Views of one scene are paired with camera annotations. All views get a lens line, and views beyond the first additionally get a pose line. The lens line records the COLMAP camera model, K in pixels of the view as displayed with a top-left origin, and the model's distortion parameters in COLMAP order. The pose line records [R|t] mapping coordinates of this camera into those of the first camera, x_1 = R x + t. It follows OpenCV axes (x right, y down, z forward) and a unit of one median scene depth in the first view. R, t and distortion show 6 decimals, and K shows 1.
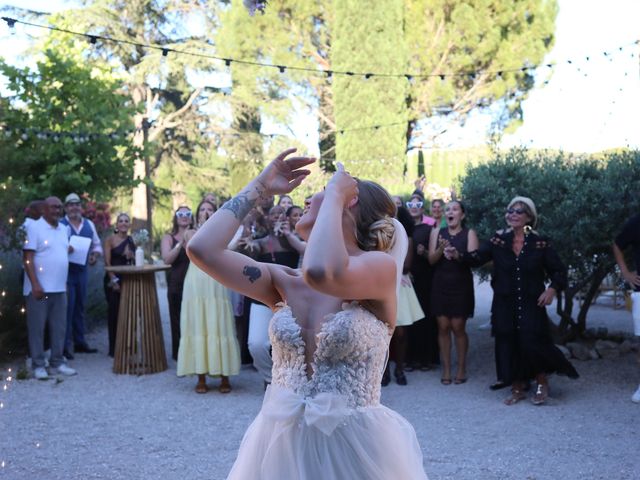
lens RADIAL K [[699.8, 0, 316.9], [0, 699.8, 240.5], [0, 0, 1]] dist [-0.056346, 0.000000]
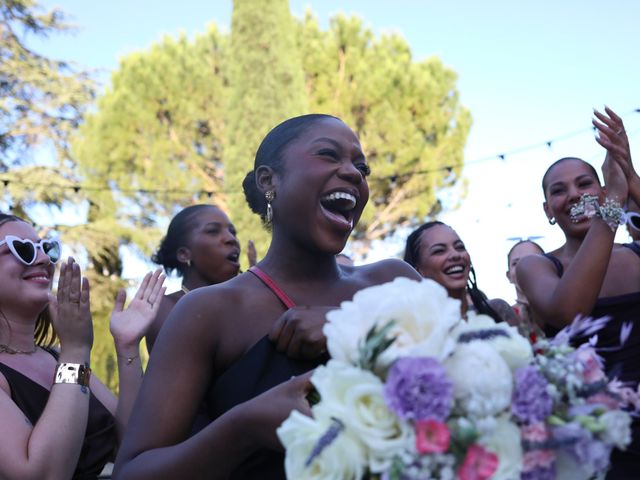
lens RADIAL K [[699.8, 0, 317.0], [0, 699.8, 239.3], [0, 0, 1]] dist [-0.056346, 0.000000]
pose [[0.977013, -0.017459, 0.212462, -0.048372], [0.065288, 0.973256, -0.220251, 0.002739], [-0.202934, 0.229059, 0.952024, 0.231997]]
